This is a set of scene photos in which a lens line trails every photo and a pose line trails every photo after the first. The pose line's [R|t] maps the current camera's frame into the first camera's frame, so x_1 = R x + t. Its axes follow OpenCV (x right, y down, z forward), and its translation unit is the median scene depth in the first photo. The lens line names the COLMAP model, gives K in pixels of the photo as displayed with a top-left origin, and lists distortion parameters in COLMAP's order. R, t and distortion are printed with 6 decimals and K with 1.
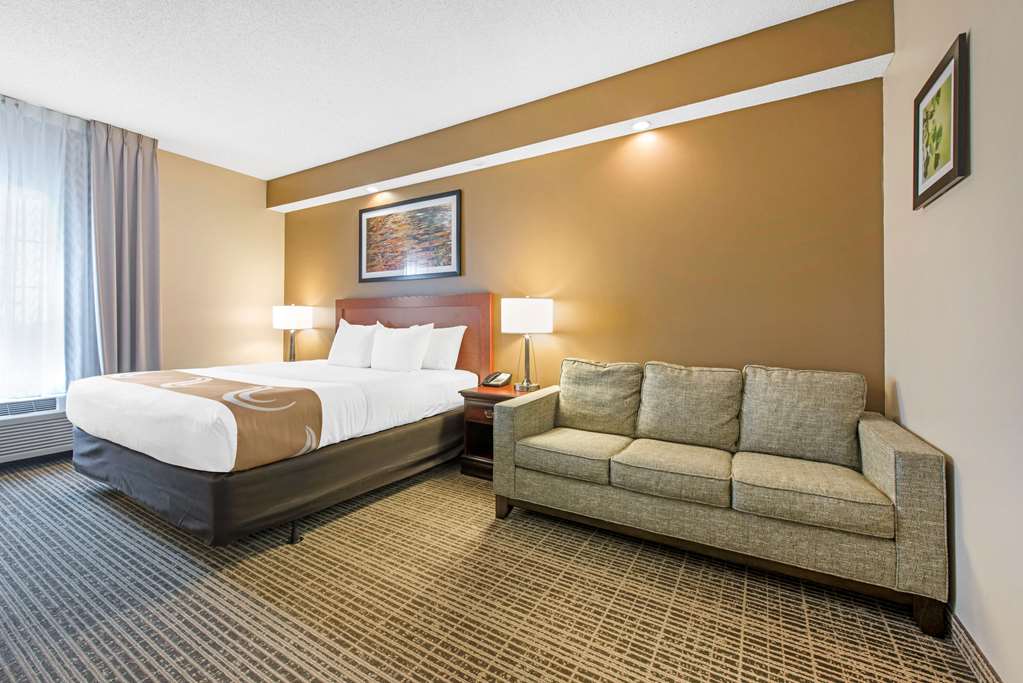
lens RADIAL K [[423.5, 0, 506.9], [0, 423.5, 312.1], [0, 0, 1]] dist [0.002895, 0.000289]
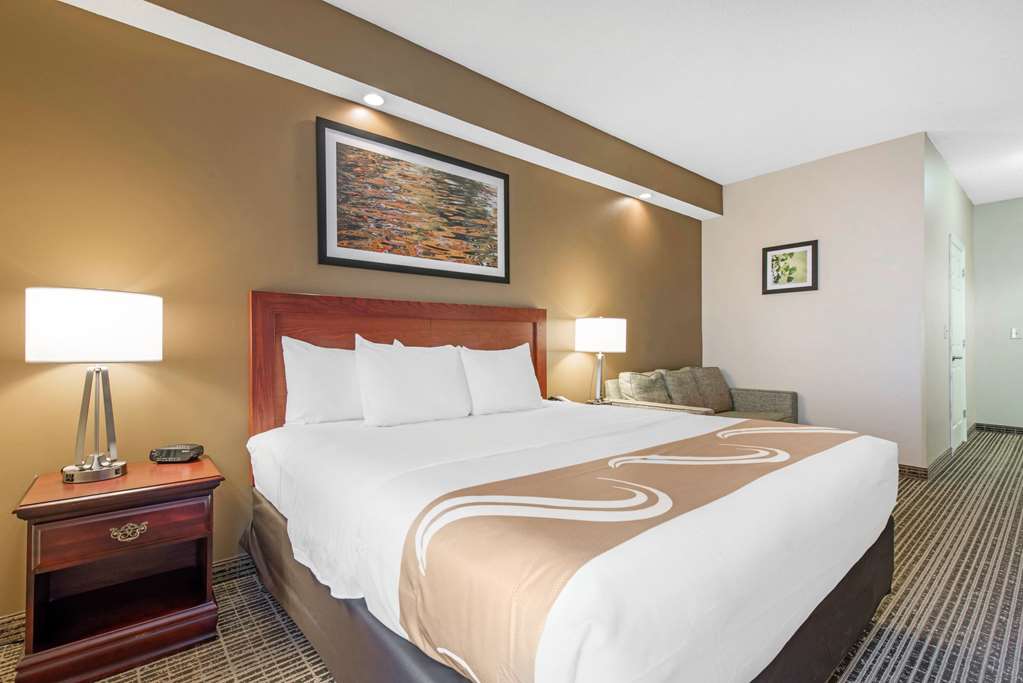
lens RADIAL K [[451.1, 0, 511.5], [0, 451.1, 341.5], [0, 0, 1]] dist [0.000708, 0.000016]
pose [[0.336989, 0.001900, 0.941507, -0.855395], [-0.022772, 0.999722, 0.006134, 0.017109], [-0.941233, -0.023507, 0.336939, 0.662887]]
